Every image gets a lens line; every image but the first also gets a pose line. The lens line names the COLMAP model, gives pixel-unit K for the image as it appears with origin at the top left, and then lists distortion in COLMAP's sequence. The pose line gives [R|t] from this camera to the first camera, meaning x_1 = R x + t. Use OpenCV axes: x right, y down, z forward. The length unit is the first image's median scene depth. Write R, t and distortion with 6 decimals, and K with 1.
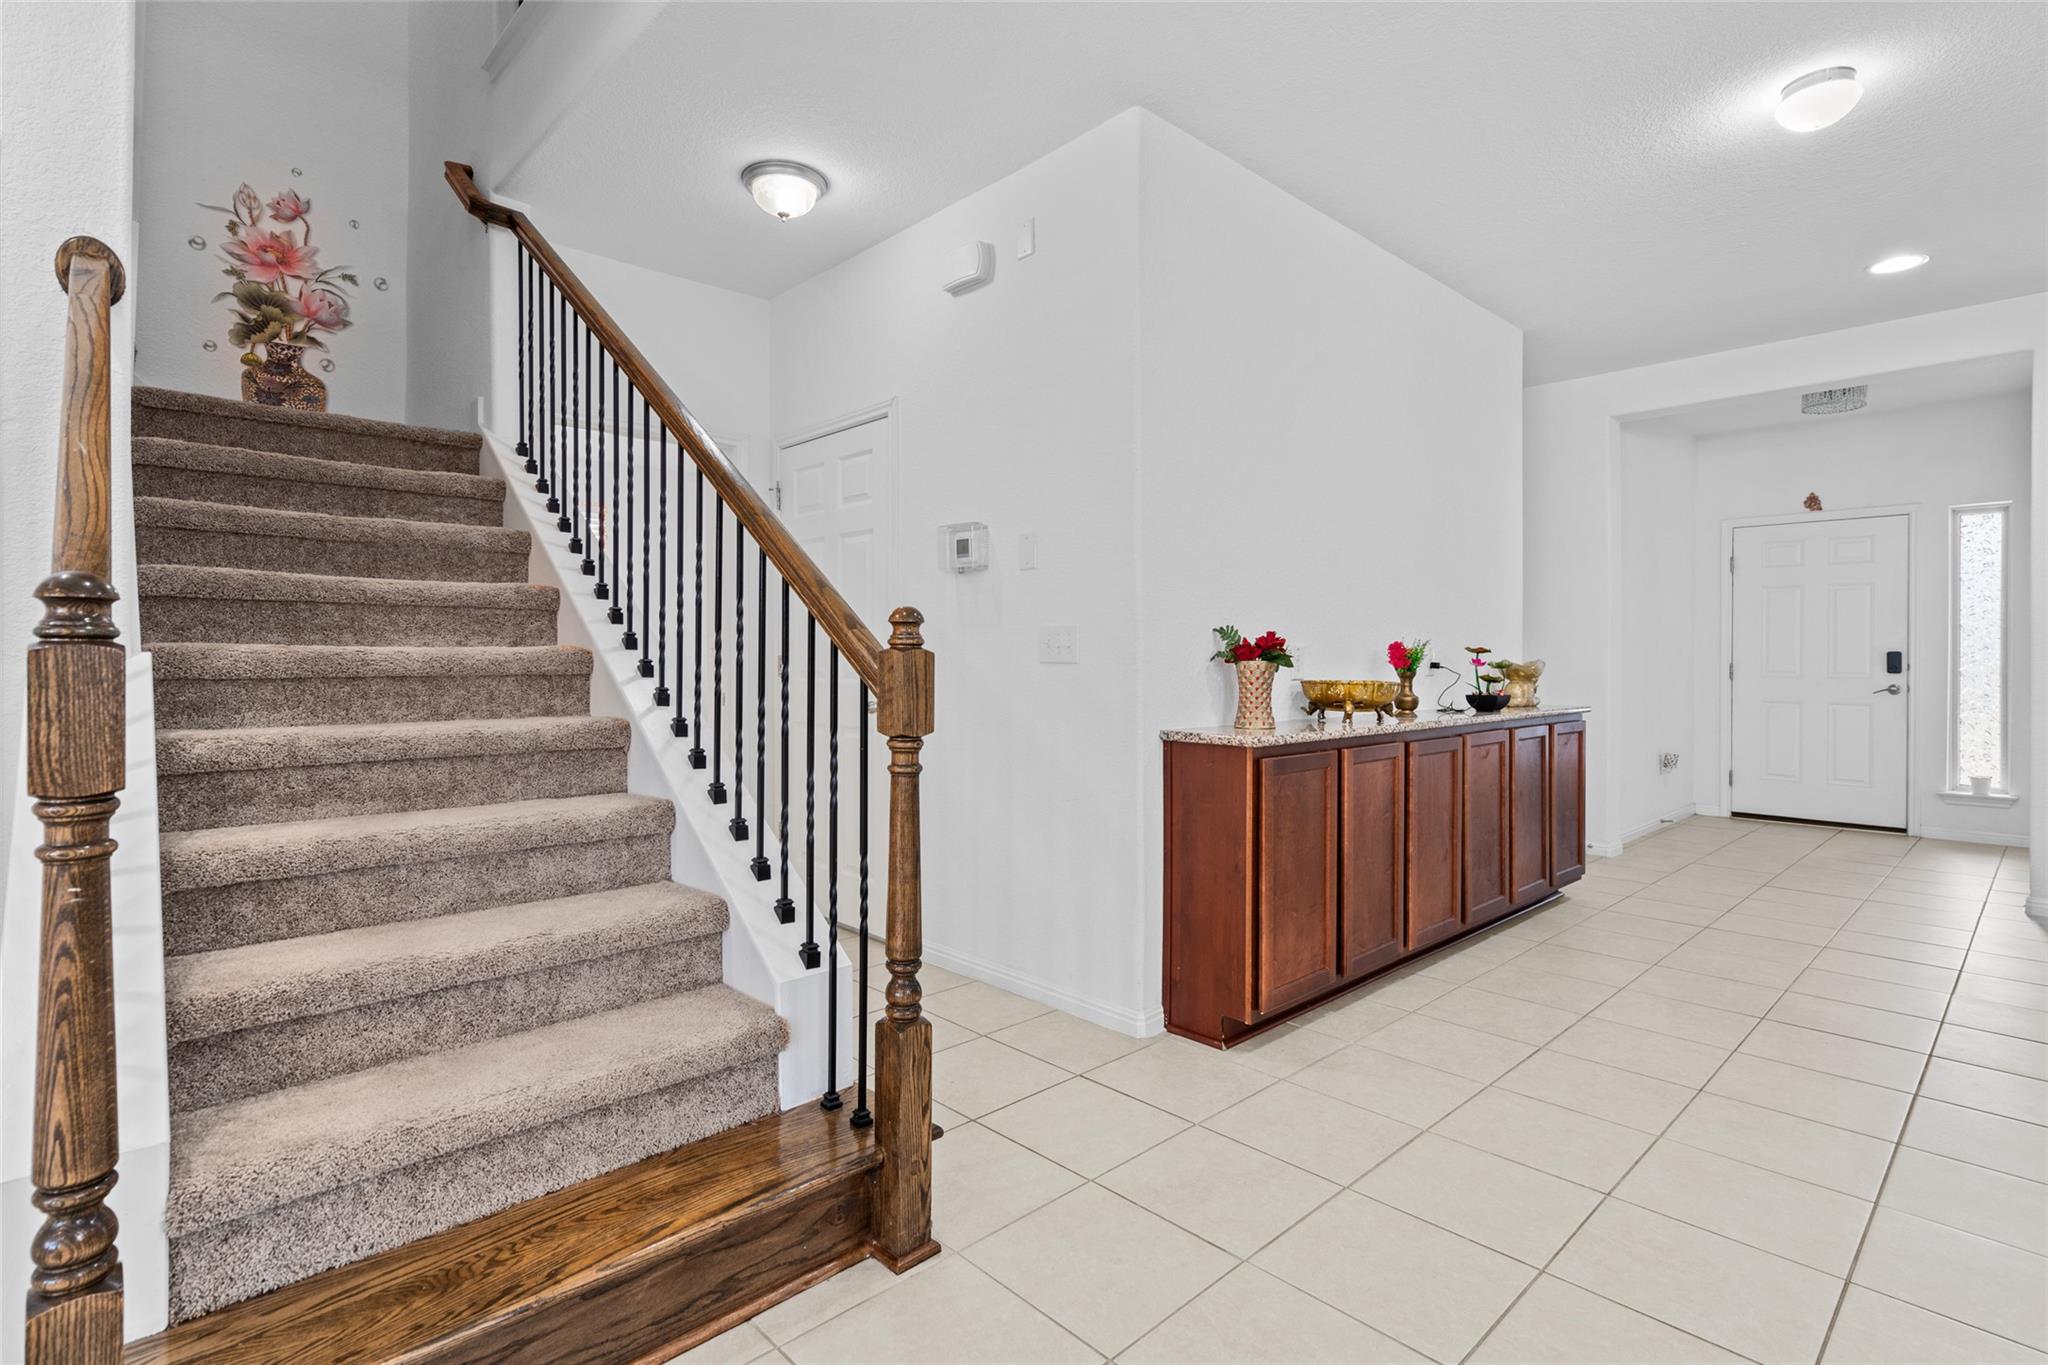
lens RADIAL K [[977.5, 0, 995.7], [0, 977.5, 660.6], [0, 0, 1]] dist [0.002341, 0.000826]
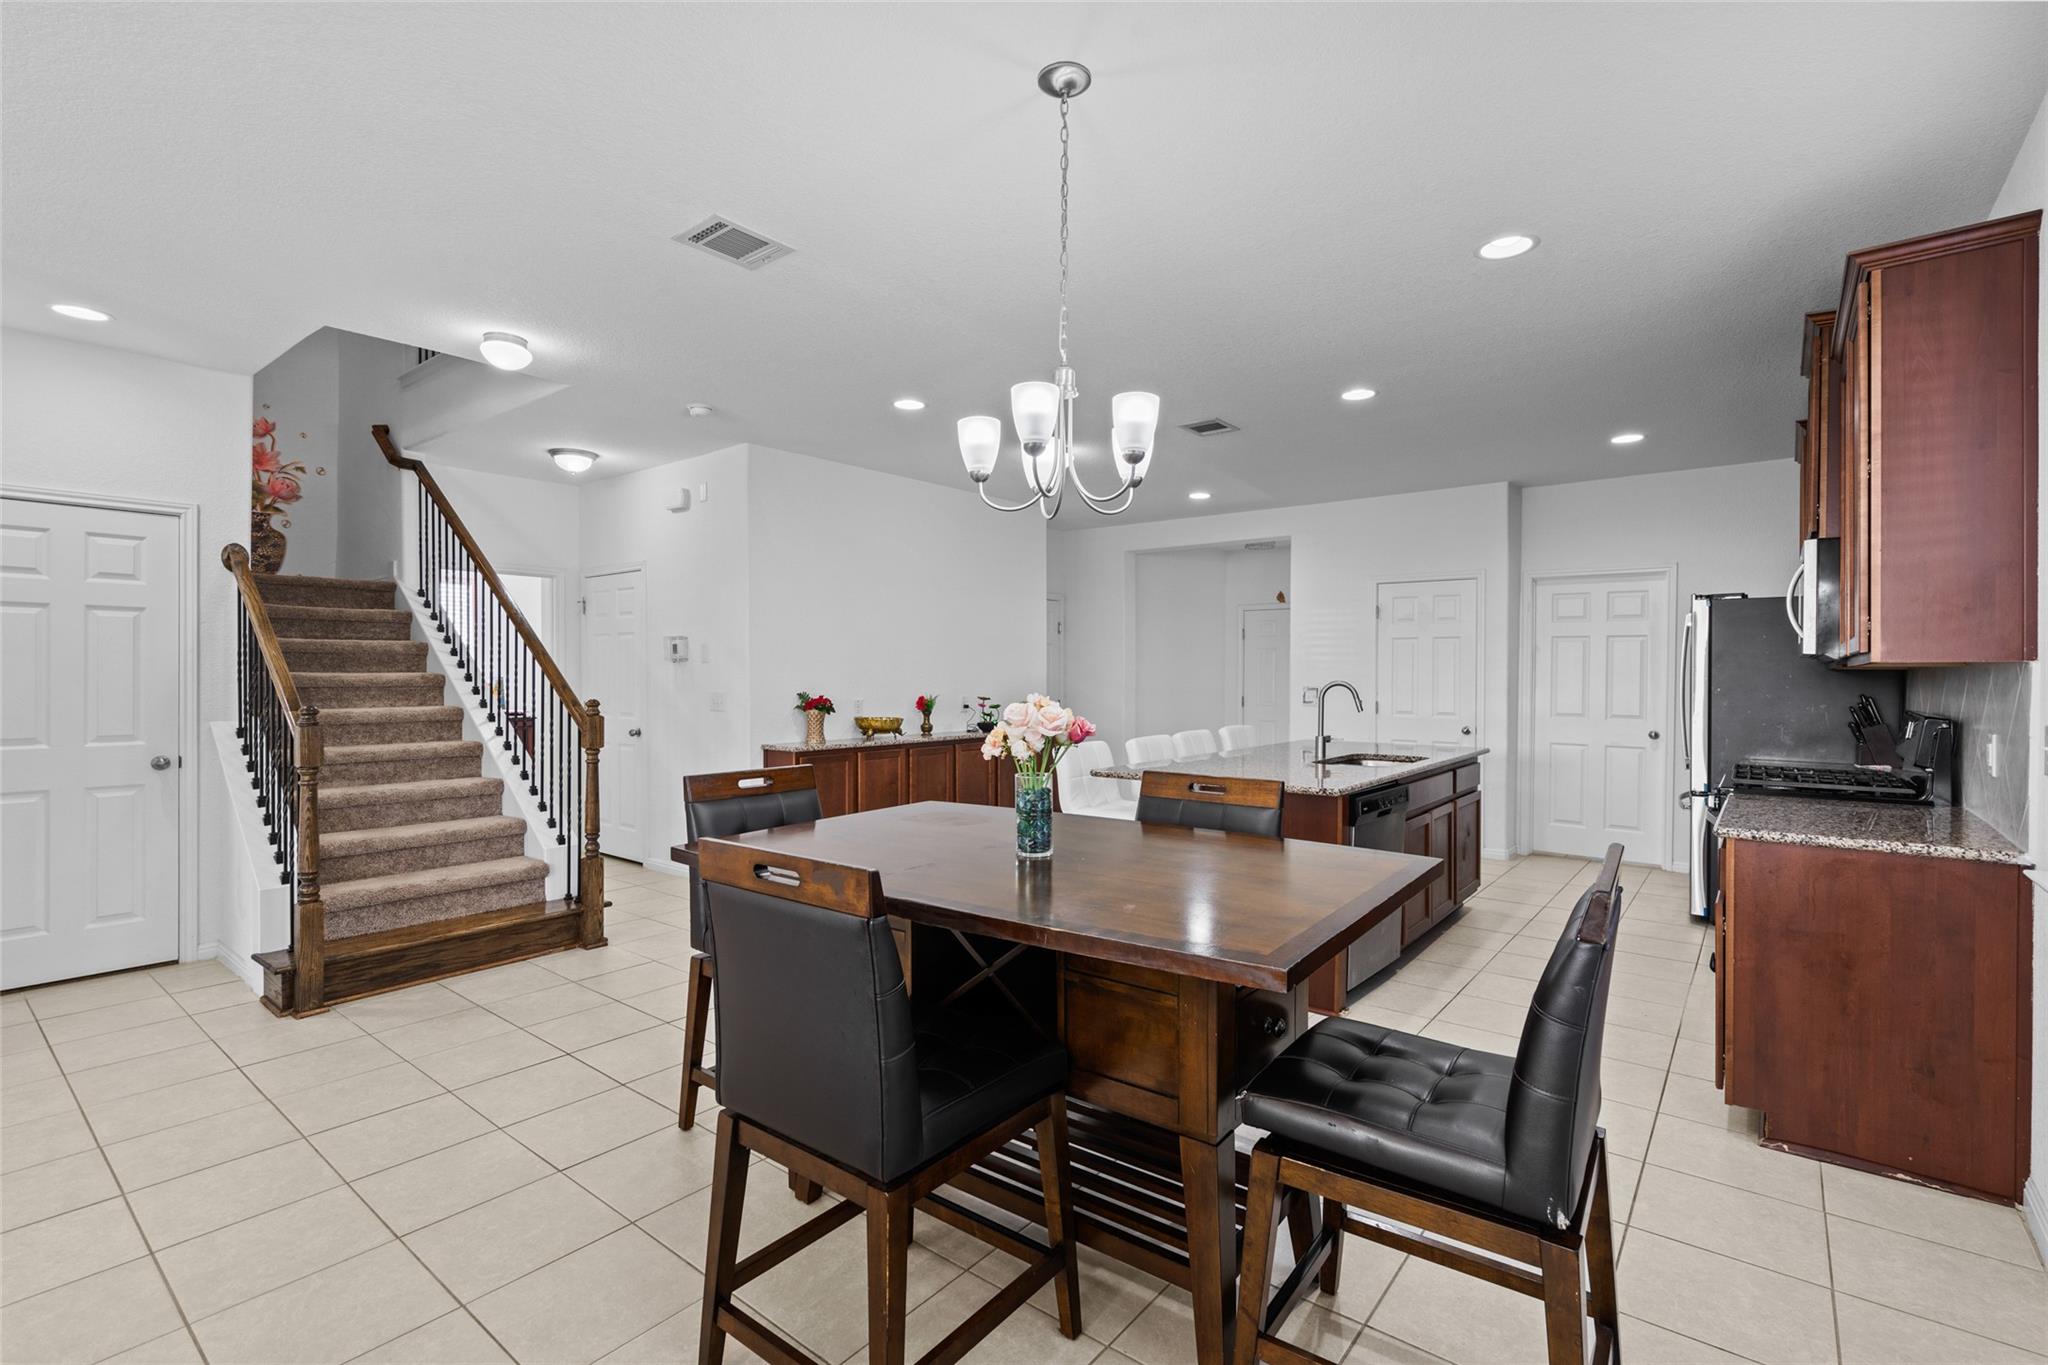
lens RADIAL K [[928.1, 0, 1024.0], [0, 928.1, 682.5], [0, 0, 1]] dist [-0.001201, -0.000502]
pose [[0.988734, -0.002552, 0.149662, 0.404827], [0.001777, 0.999984, 0.005315, -0.065010], [-0.149674, -0.004989, 0.988723, -0.968593]]
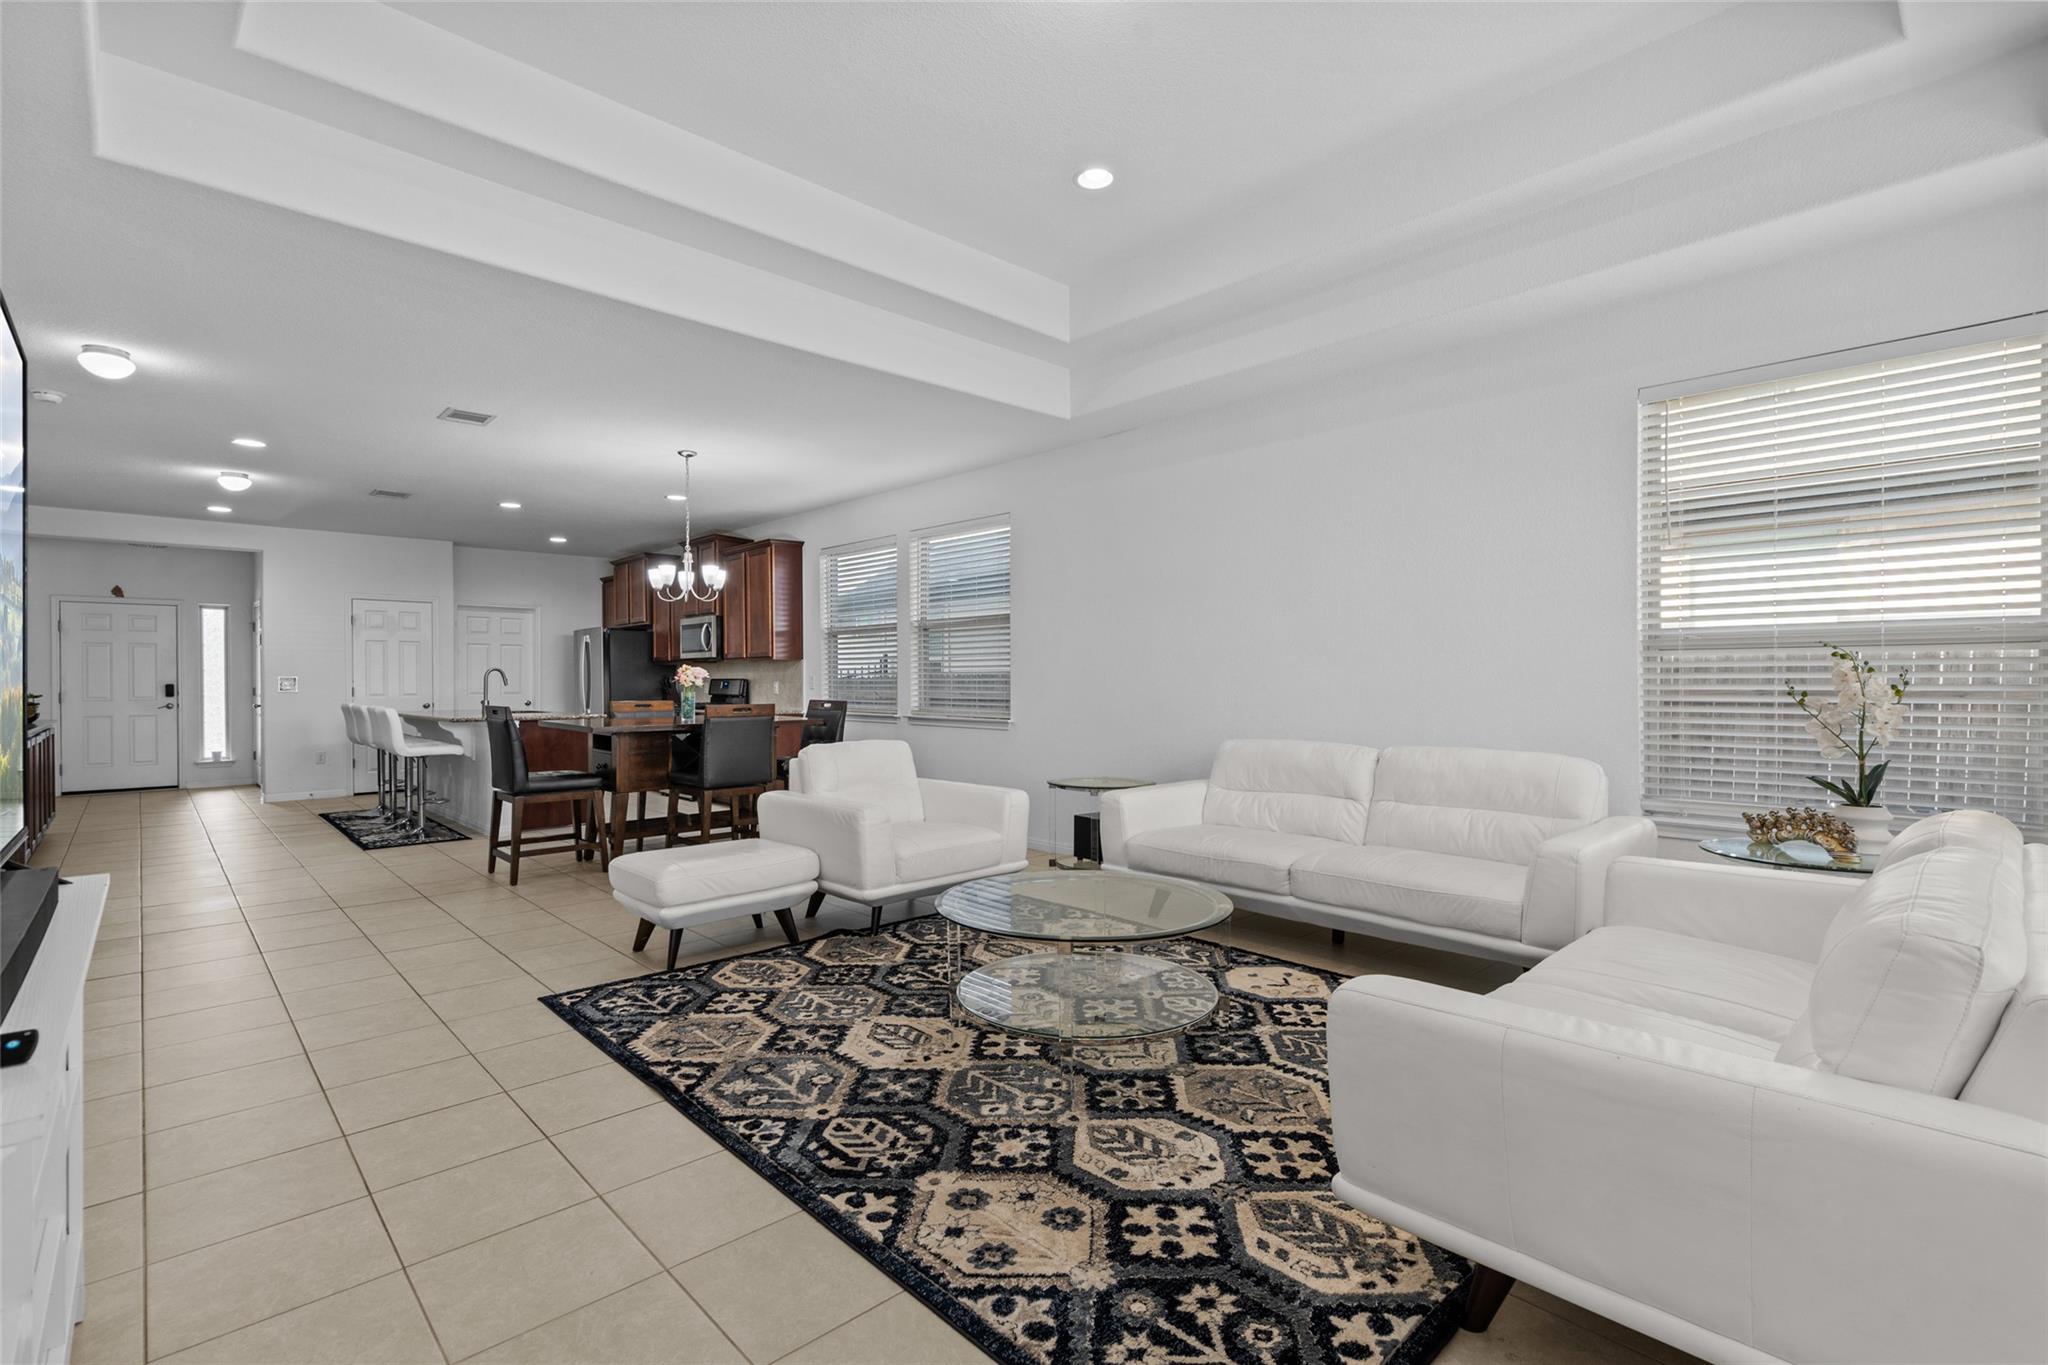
lens RADIAL K [[951.9, 0, 1024.0], [0, 951.9, 682.5], [0, 0, 1]] dist [-0.002181, 0.000314]
pose [[-0.011338, -0.003052, 0.999931, -1.584853], [0.007876, 0.999964, 0.003142, -0.010996], [-0.999905, 0.007911, -0.011313, -0.992219]]
